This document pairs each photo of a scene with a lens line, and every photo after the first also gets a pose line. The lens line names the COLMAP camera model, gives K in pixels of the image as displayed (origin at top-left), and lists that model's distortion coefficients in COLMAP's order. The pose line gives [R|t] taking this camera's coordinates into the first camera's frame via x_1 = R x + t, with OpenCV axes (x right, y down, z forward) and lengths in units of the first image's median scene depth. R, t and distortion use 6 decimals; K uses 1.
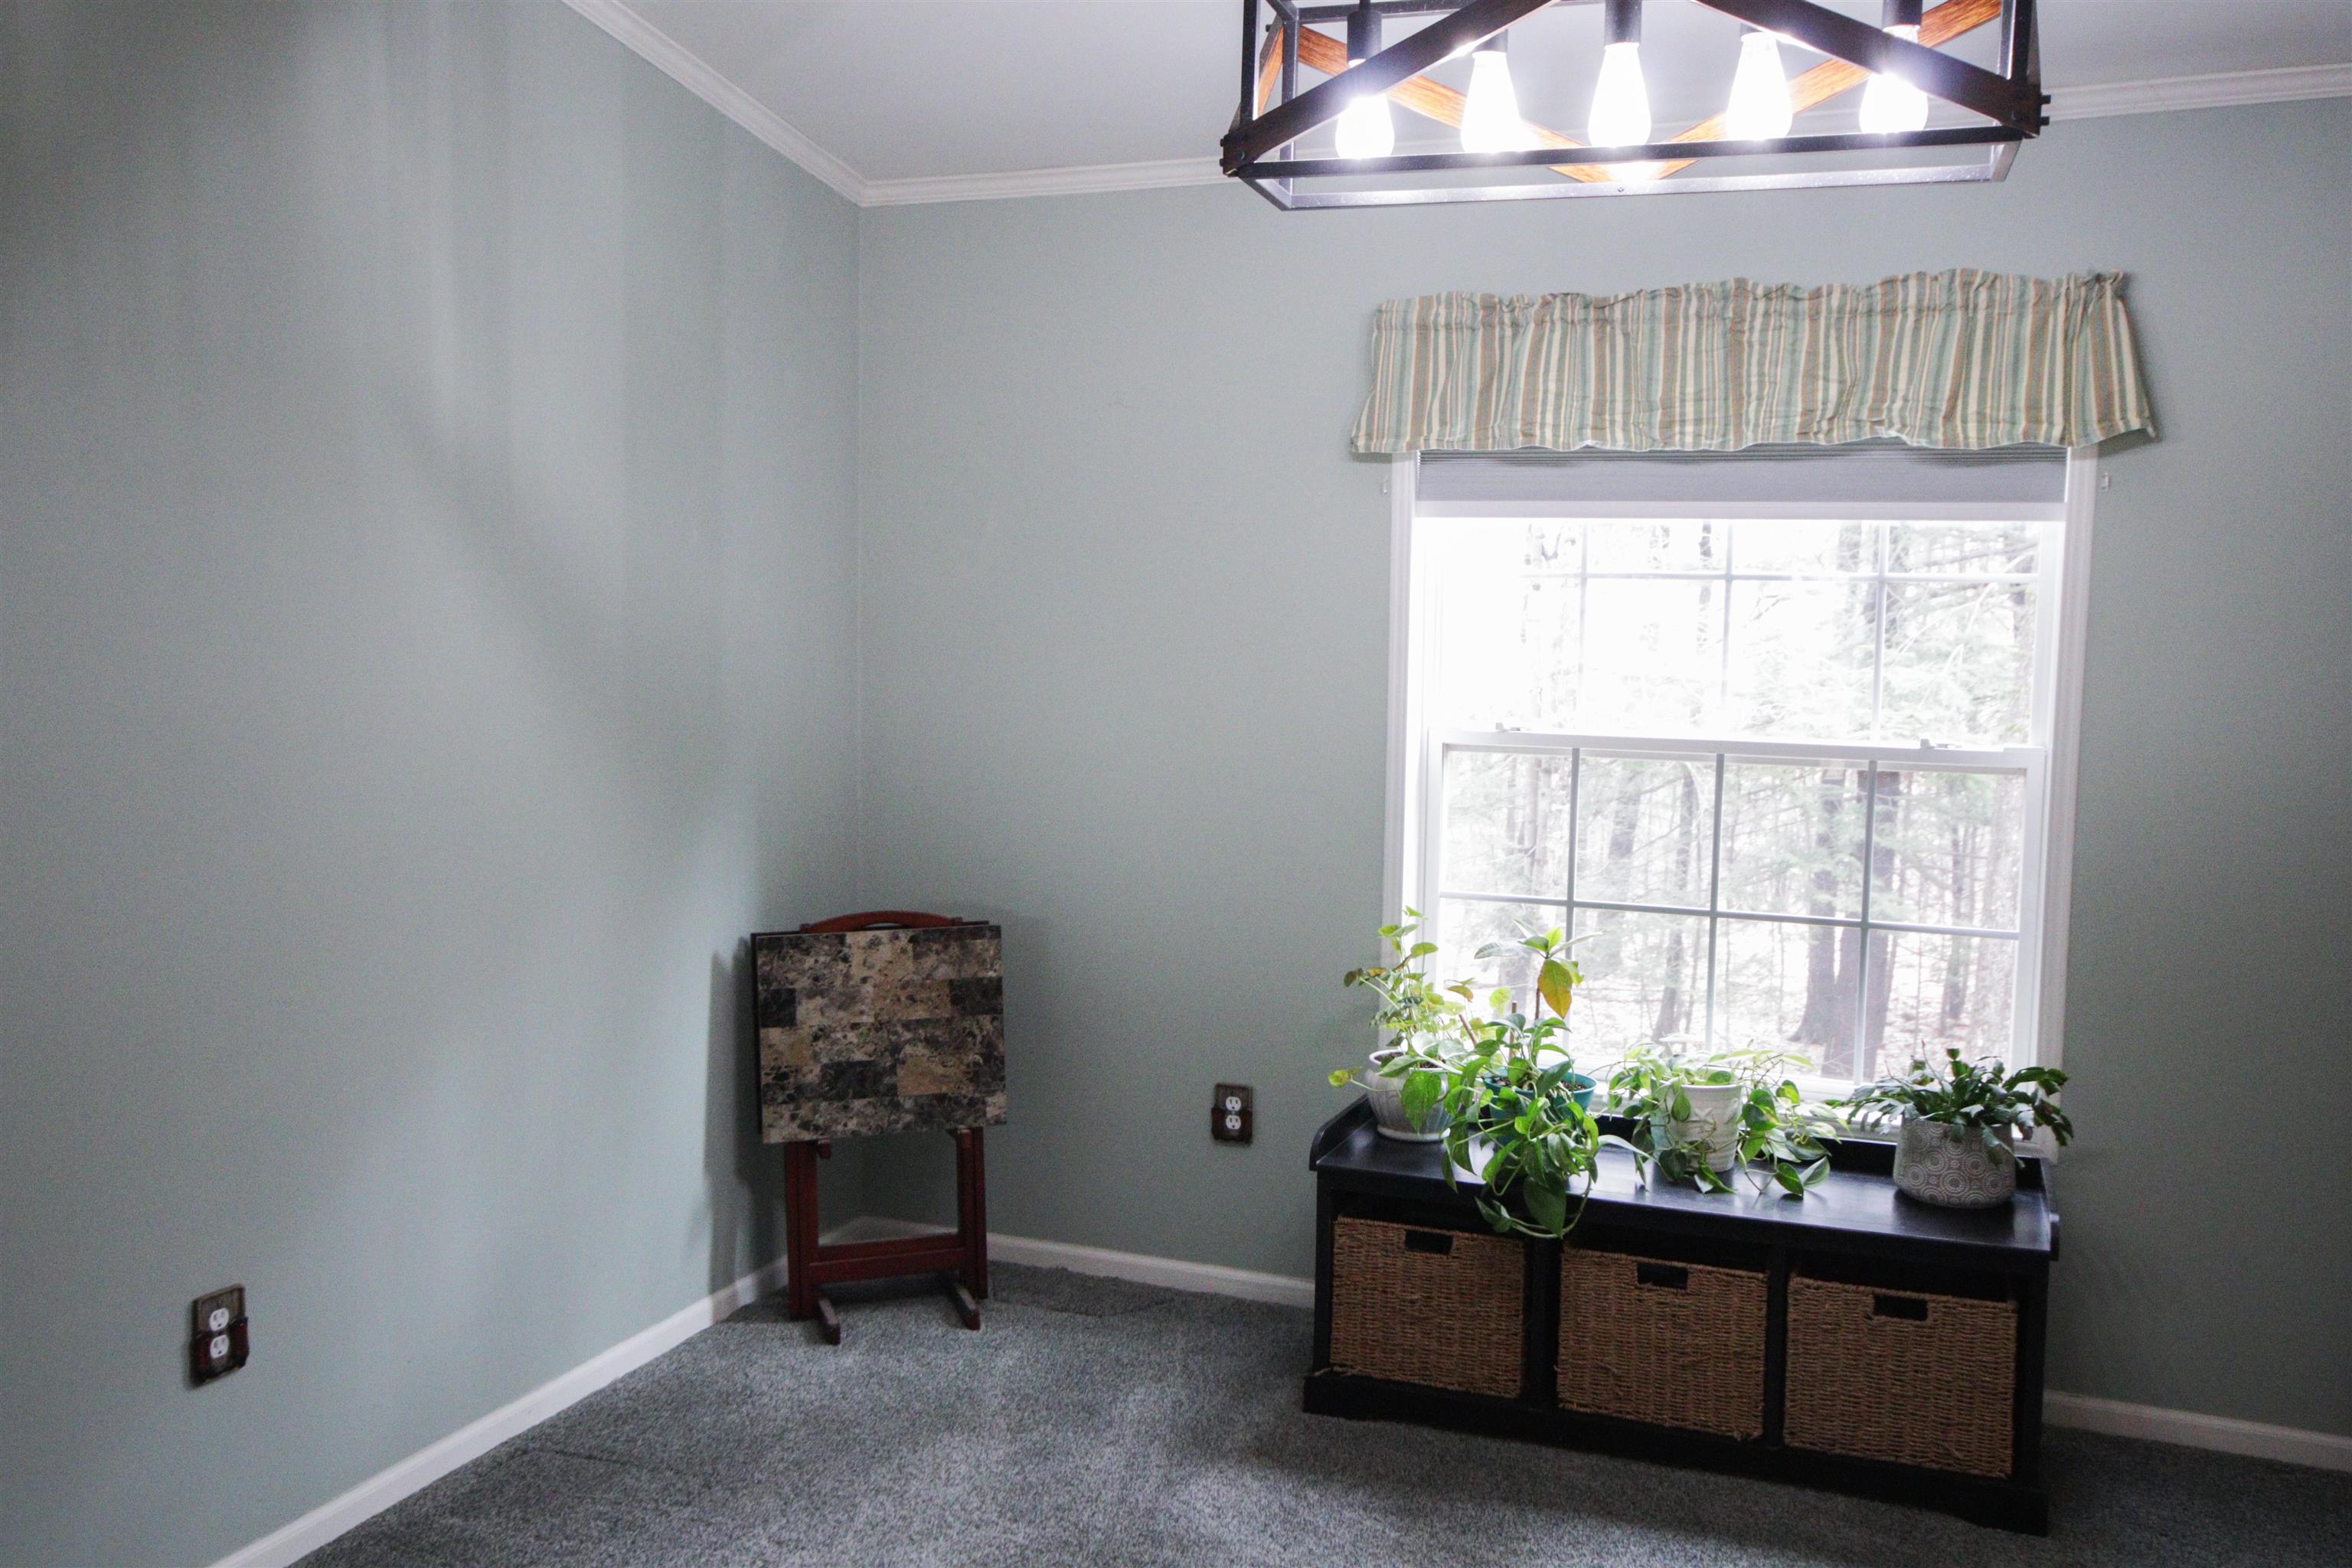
lens RADIAL K [[1973.3, 0, 1183.0], [0, 1973.3, 783.5], [0, 0, 1]] dist [-0.001341, 0.005553]
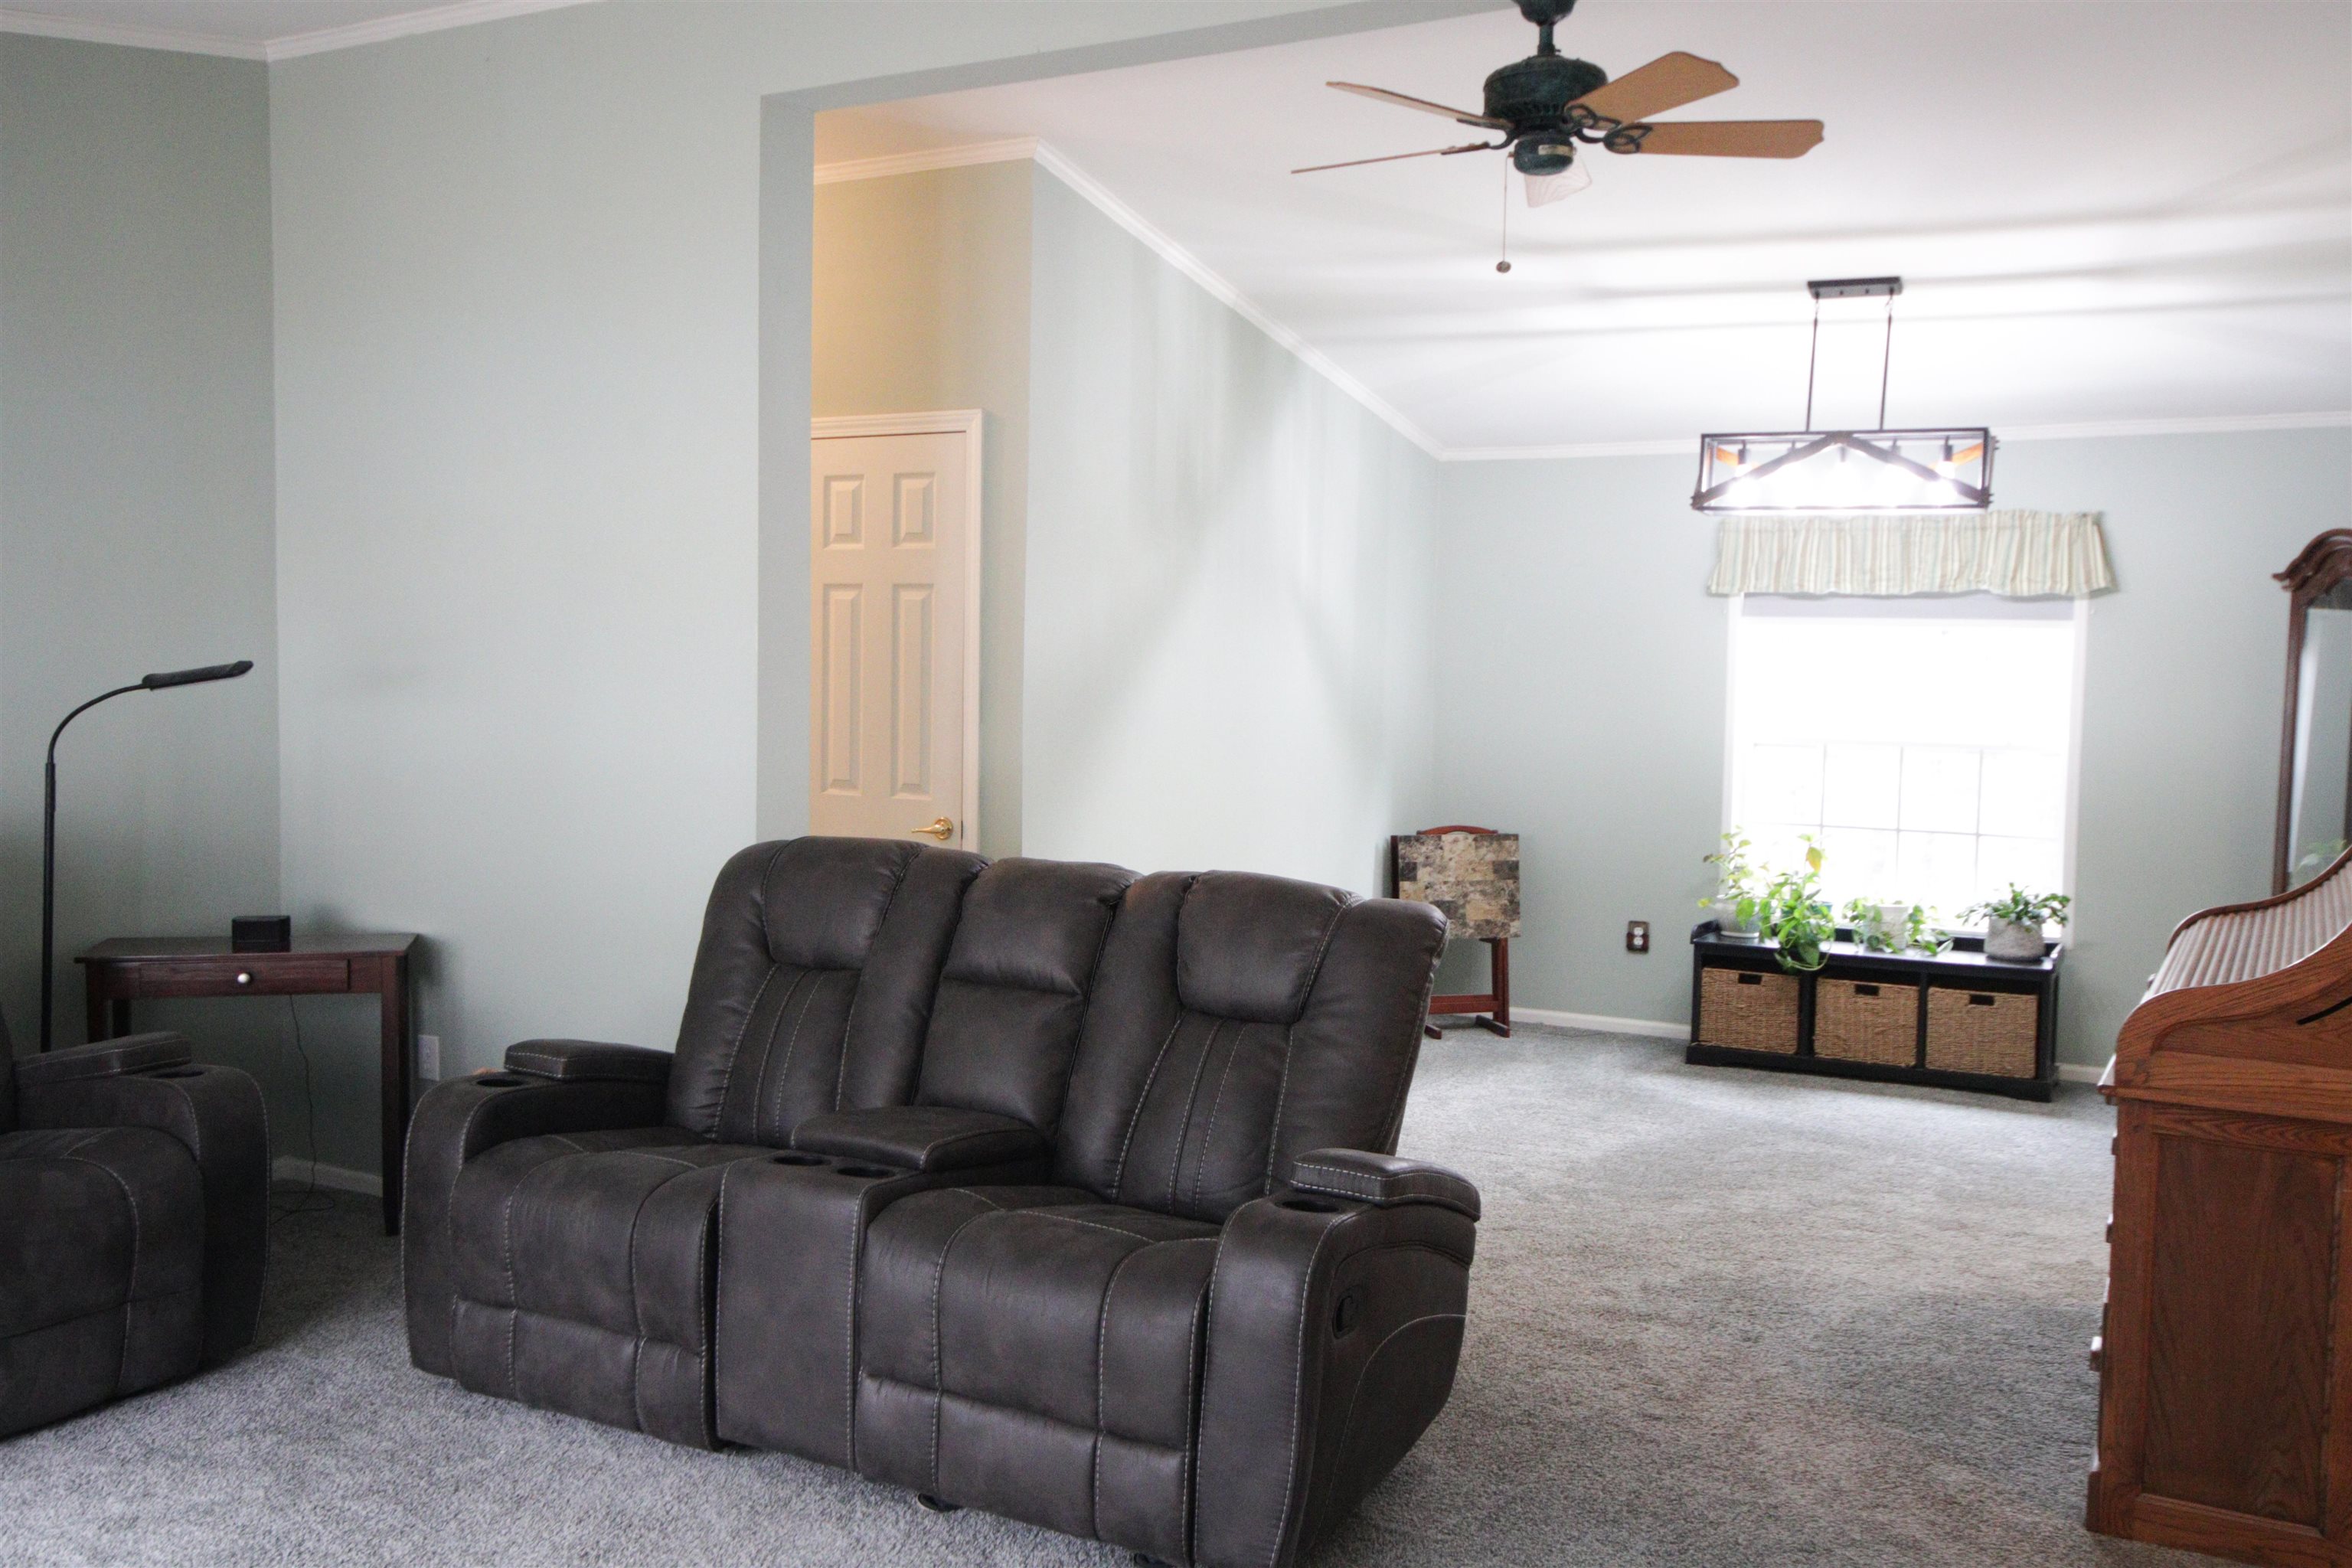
lens RADIAL K [[2022.2, 0, 1170.6], [0, 2022.2, 787.0], [0, 0, 1]] dist [0.002879, 0.029377]
pose [[0.993251, 0.011016, -0.115457, -0.231384], [-0.014837, 0.999369, -0.032282, 0.108417], [0.115028, 0.033778, 0.992788, -1.155941]]
